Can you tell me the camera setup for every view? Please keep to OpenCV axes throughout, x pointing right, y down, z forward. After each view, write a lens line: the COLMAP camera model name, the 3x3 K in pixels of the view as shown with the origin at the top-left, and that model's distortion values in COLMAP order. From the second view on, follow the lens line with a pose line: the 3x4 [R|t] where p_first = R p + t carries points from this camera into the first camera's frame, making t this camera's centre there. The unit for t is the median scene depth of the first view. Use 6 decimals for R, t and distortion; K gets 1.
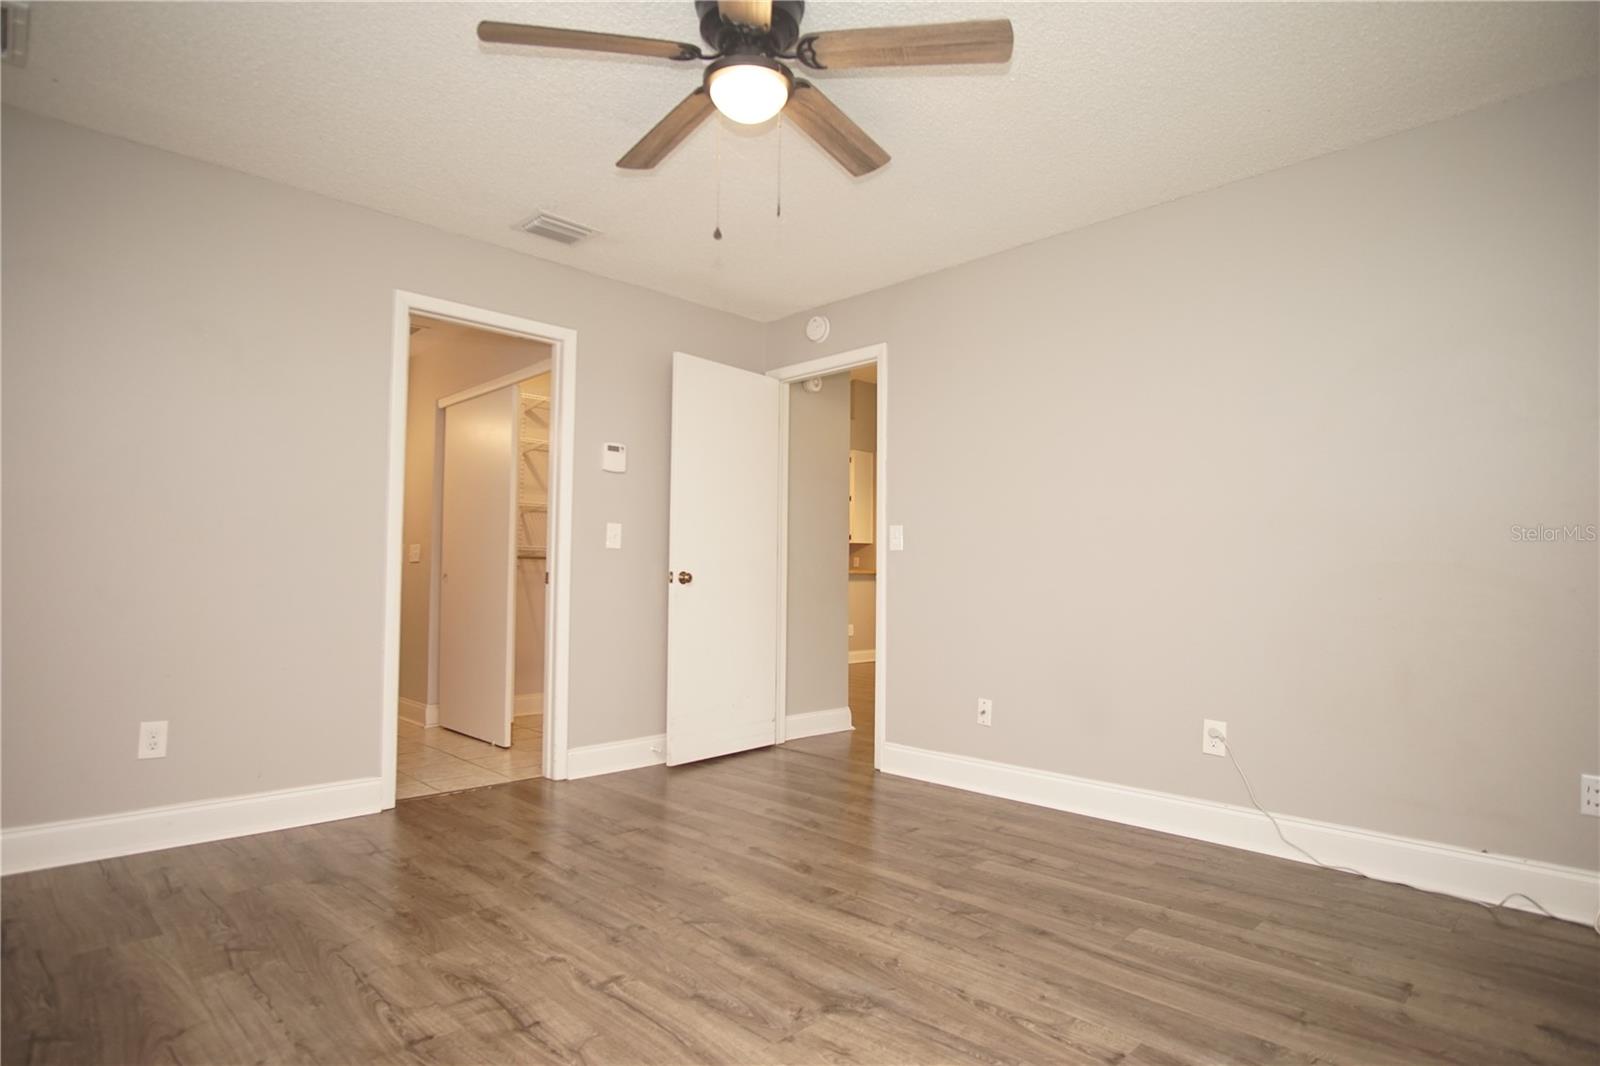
lens RADIAL K [[867.3, 0, 796.5], [0, 867.3, 537.4], [0, 0, 1]] dist [-0.021407, 0.000248]
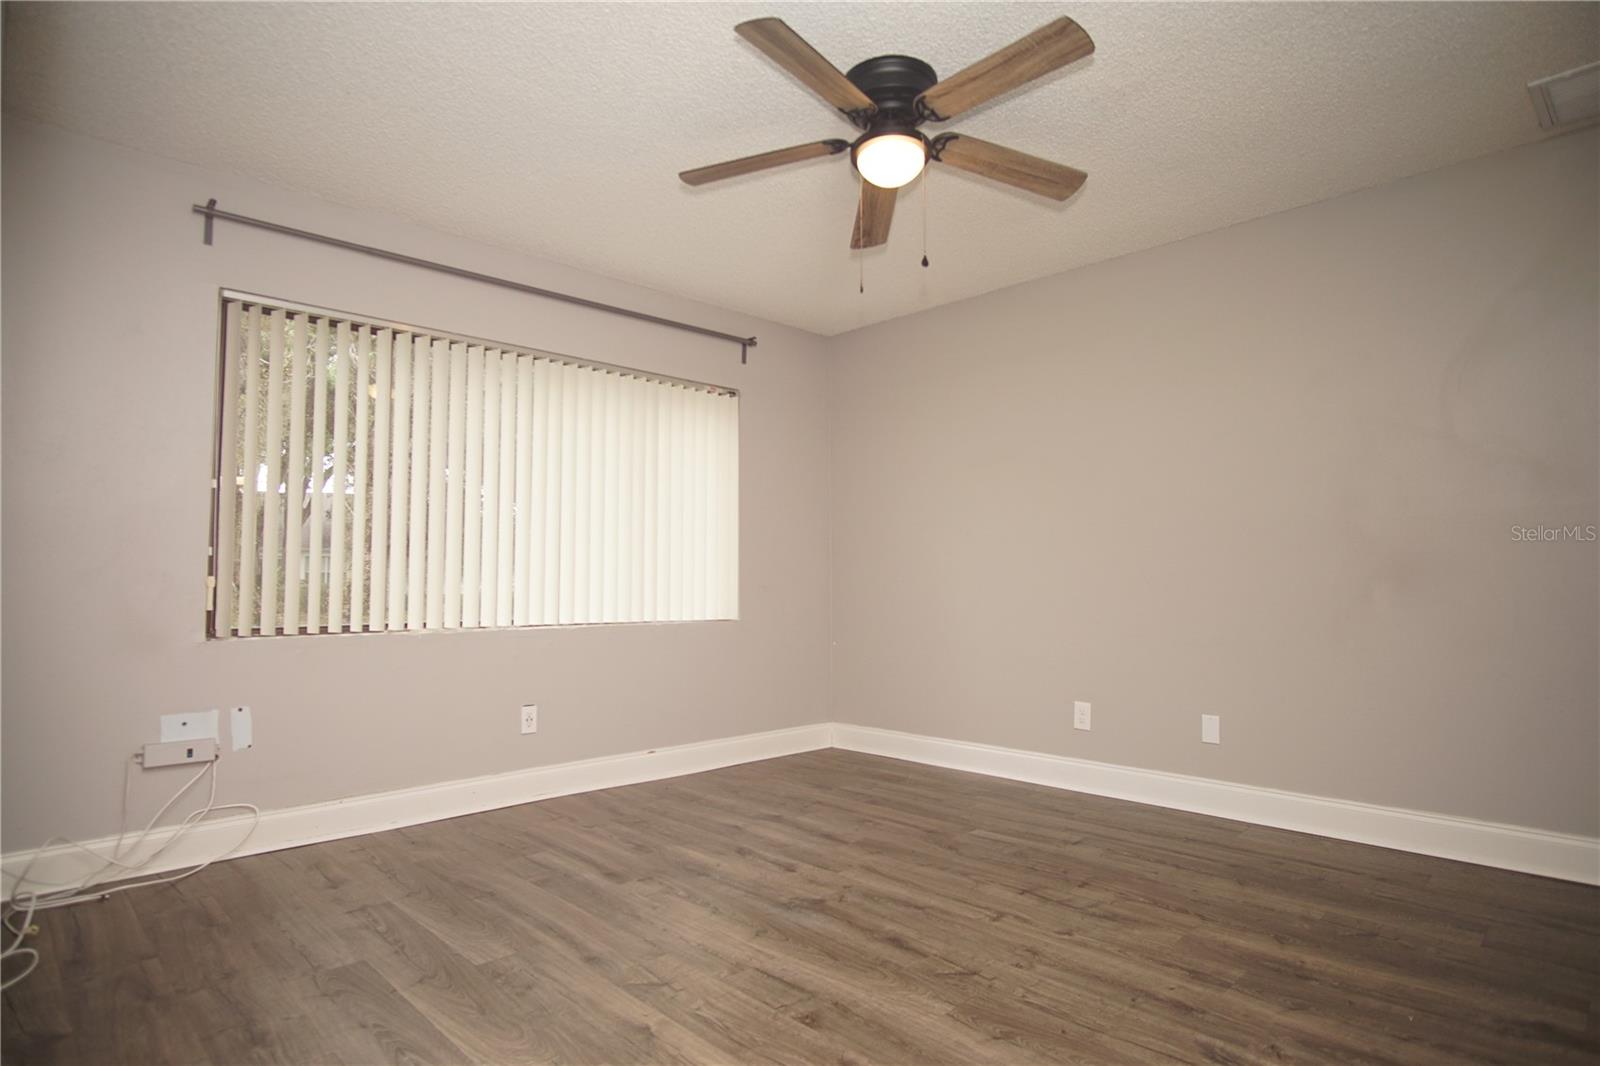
lens RADIAL K [[867.3, 0, 796.5], [0, 867.3, 537.4], [0, 0, 1]] dist [-0.021407, 0.000248]
pose [[-0.999934, -0.006076, 0.009732, 0.057789], [-0.007000, 0.995175, -0.097870, 0.095789], [-0.009091, -0.097932, -0.995152, 2.166061]]
